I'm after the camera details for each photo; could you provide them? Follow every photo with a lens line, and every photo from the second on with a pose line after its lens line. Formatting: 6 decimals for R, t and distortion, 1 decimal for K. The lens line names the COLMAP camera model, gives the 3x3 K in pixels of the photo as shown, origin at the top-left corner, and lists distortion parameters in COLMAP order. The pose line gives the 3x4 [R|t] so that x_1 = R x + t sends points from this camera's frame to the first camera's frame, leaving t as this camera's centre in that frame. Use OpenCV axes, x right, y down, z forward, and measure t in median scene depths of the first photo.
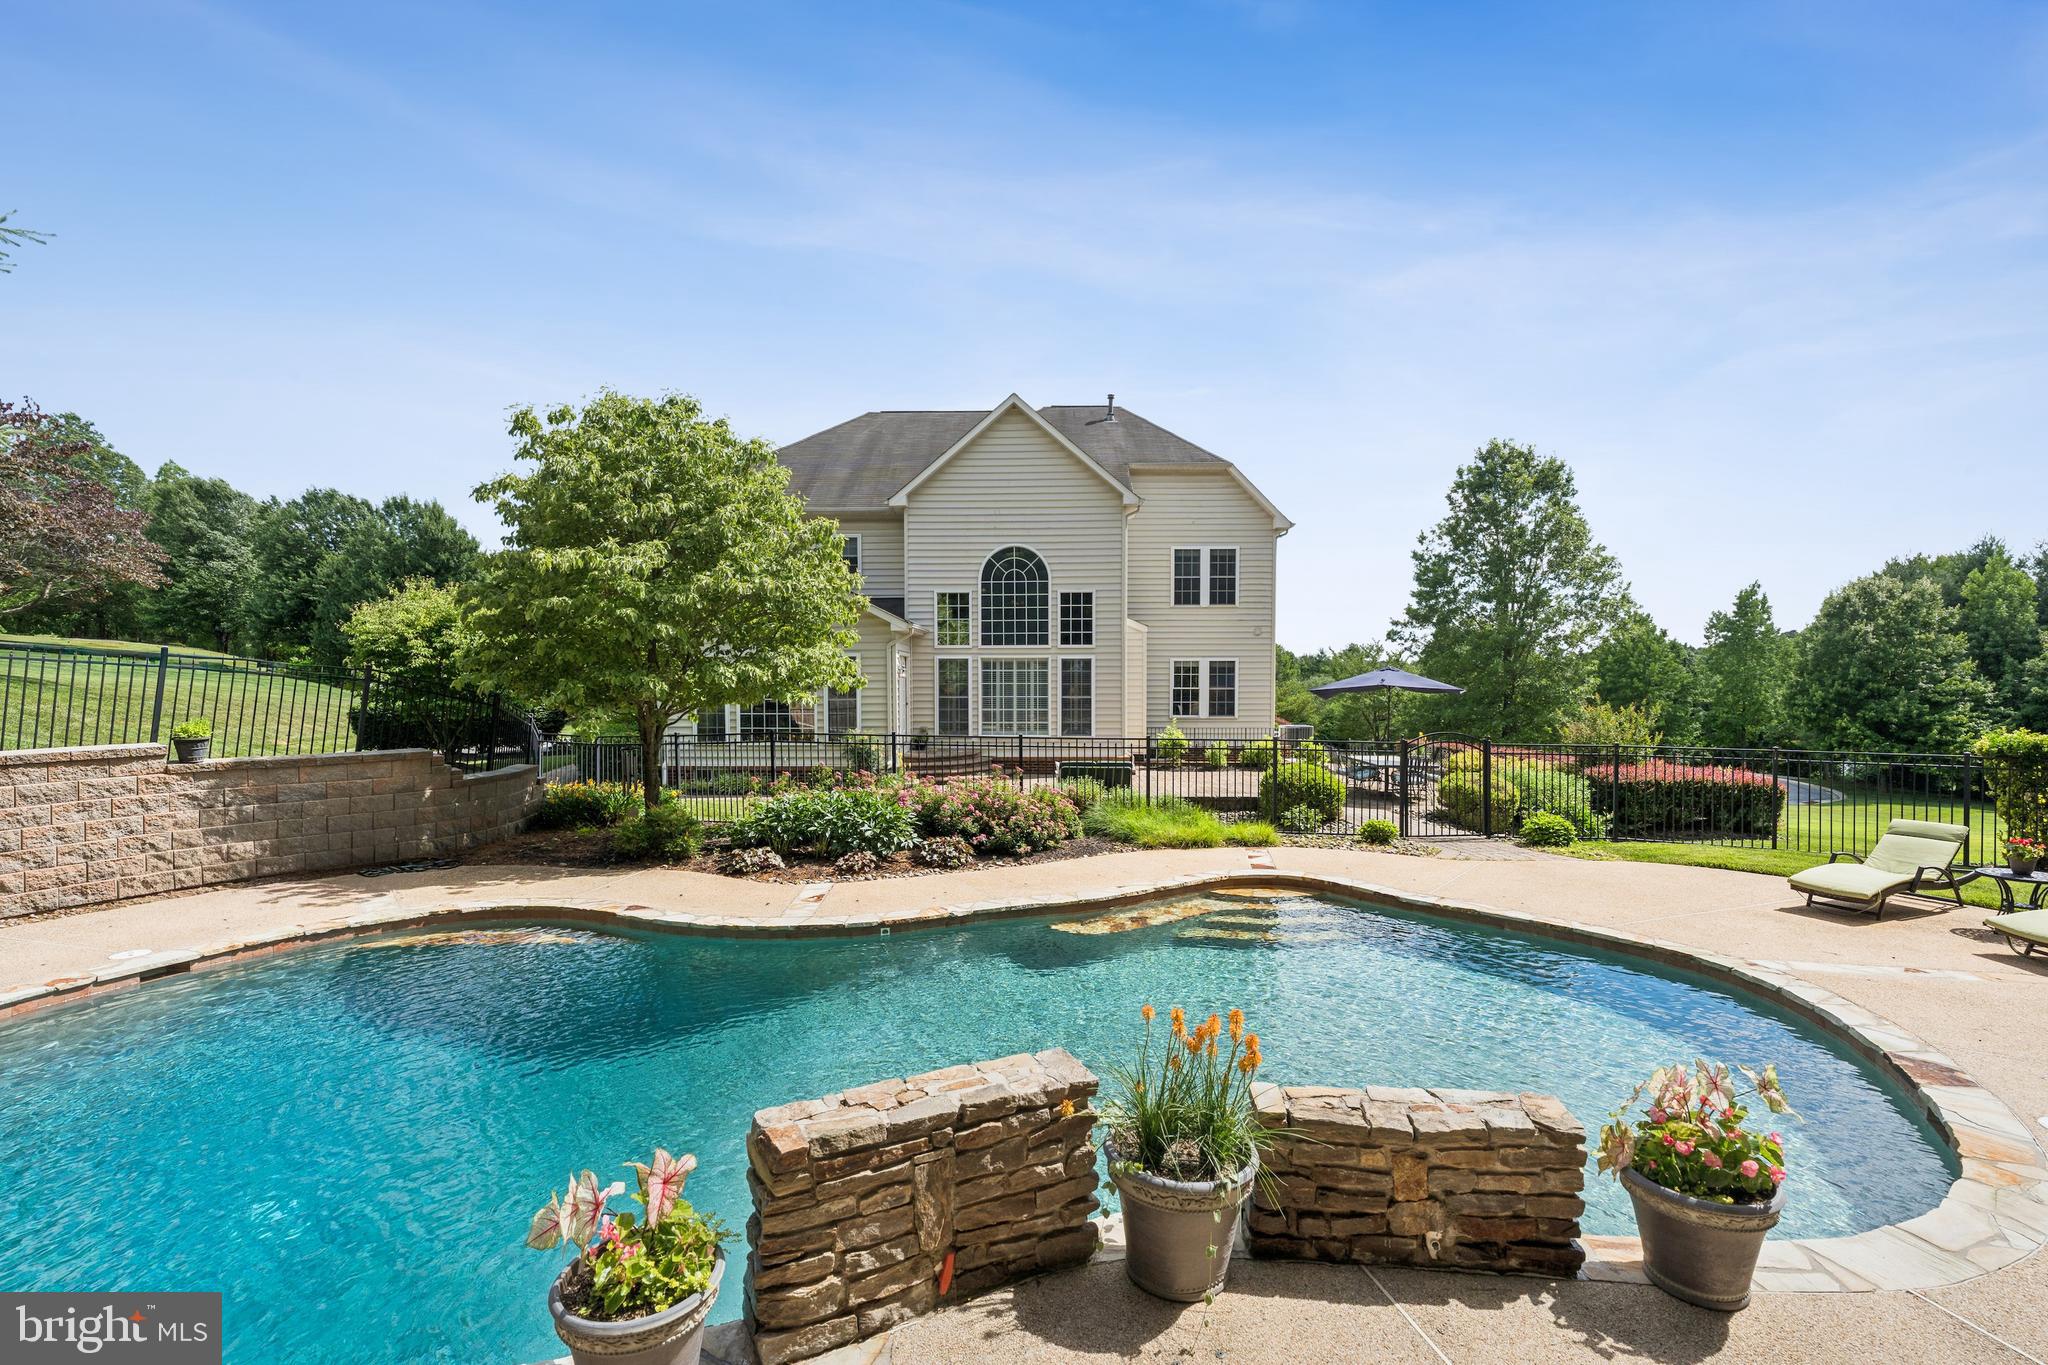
lens RADIAL K [[961.8, 0, 1005.7], [0, 961.8, 692.3], [0, 0, 1]] dist [-0.002966, 0.000140]
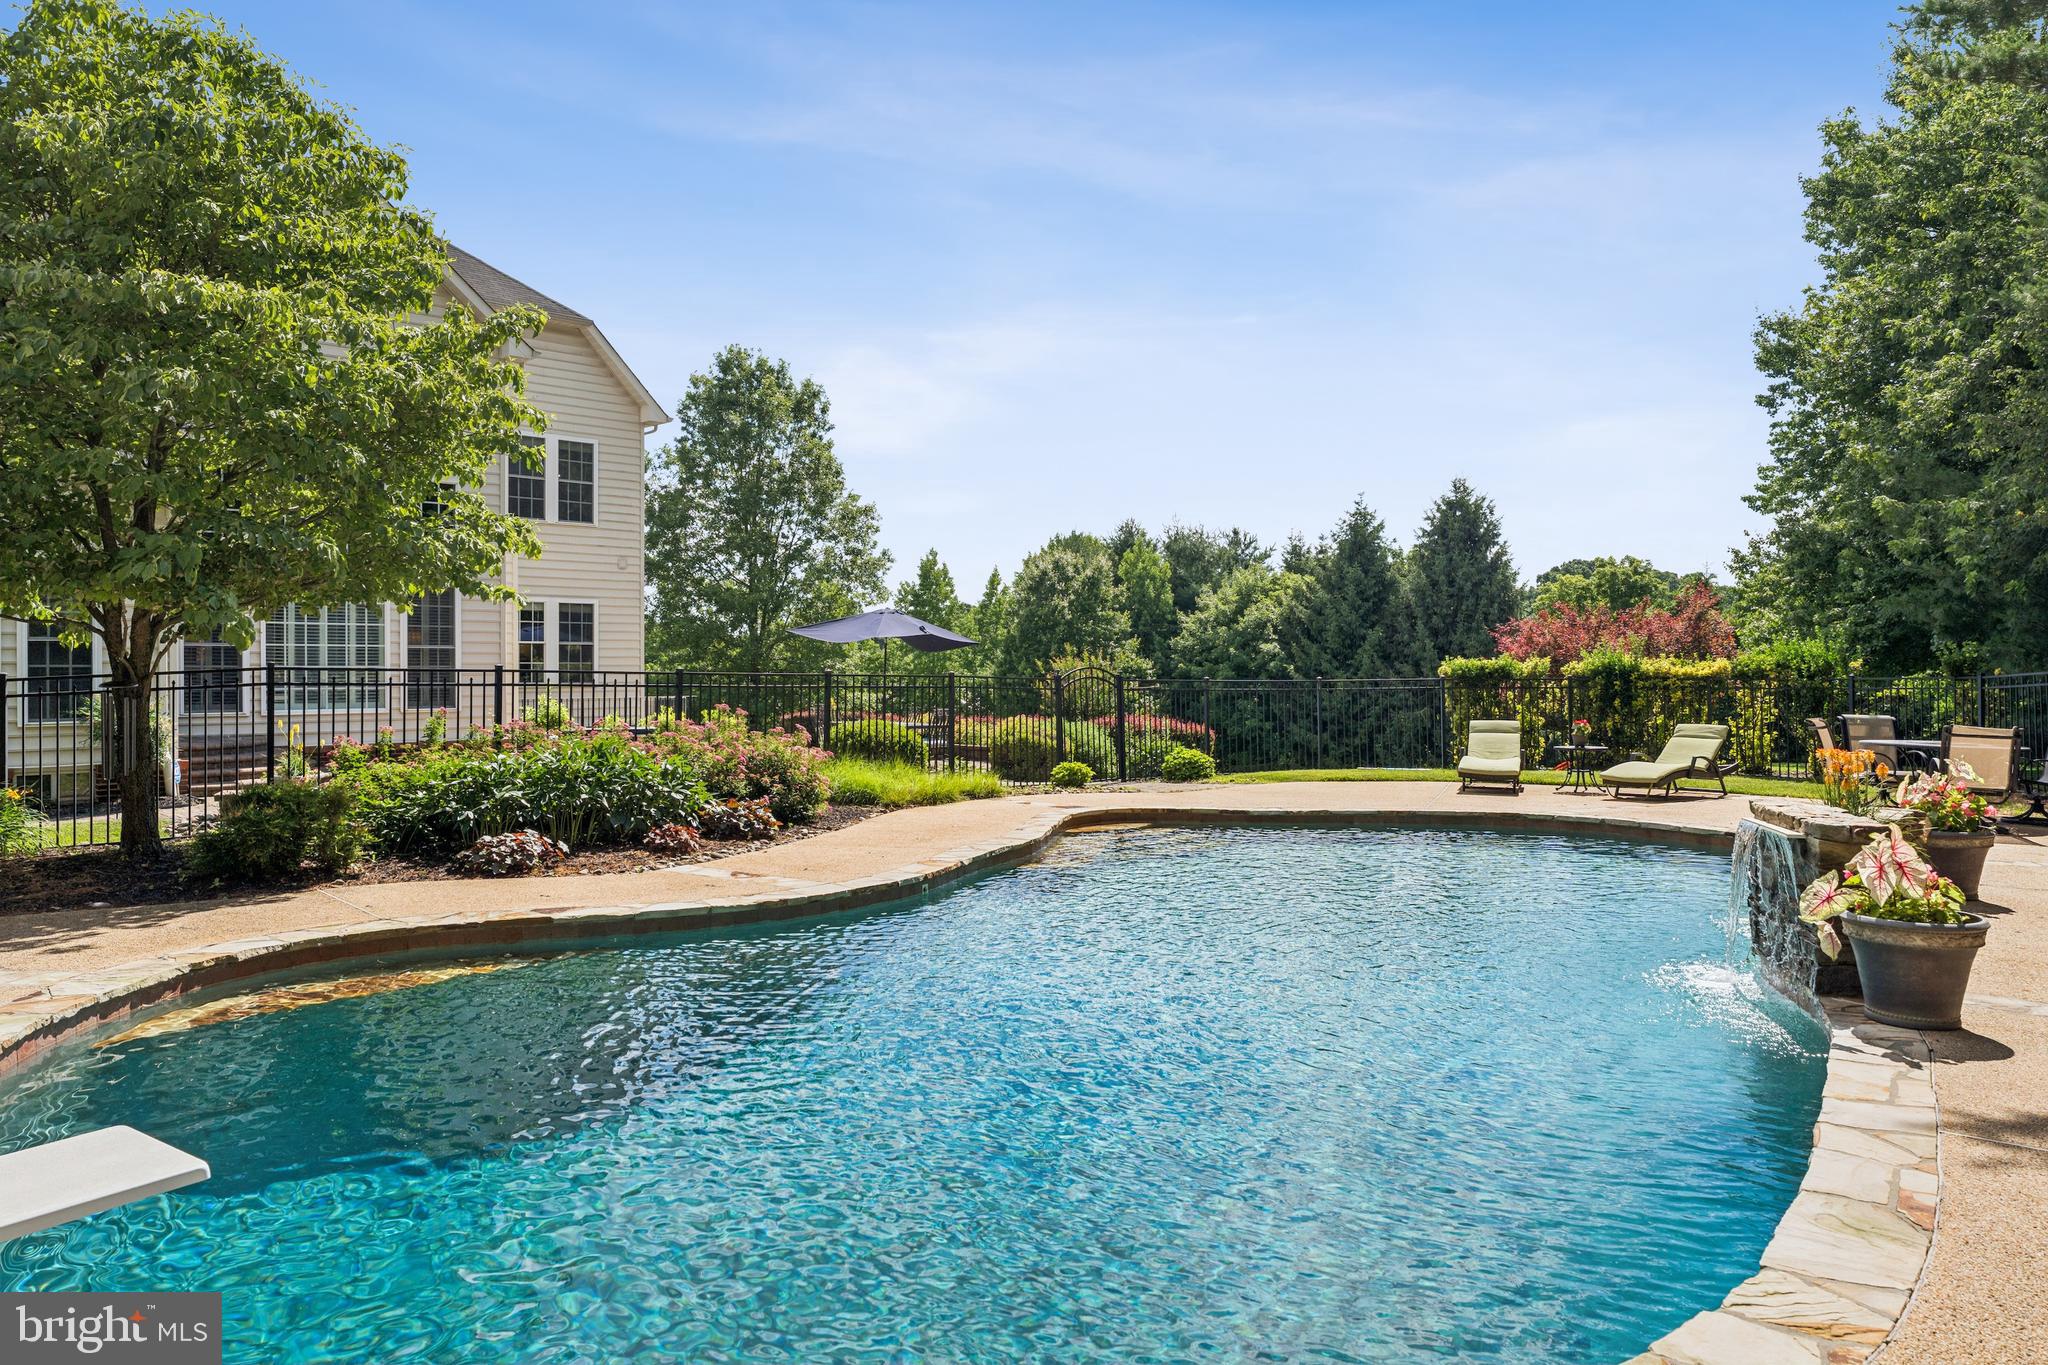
lens RADIAL K [[1399.2, 0, 1032.0], [0, 1399.2, 680.0], [0, 0, 1]] dist [-0.005839, 0.000387]
pose [[0.701649, -0.005528, 0.712501, -0.143302], [0.010709, 0.999939, -0.002788, 0.015796], [-0.712442, 0.009586, 0.701665, 0.032762]]
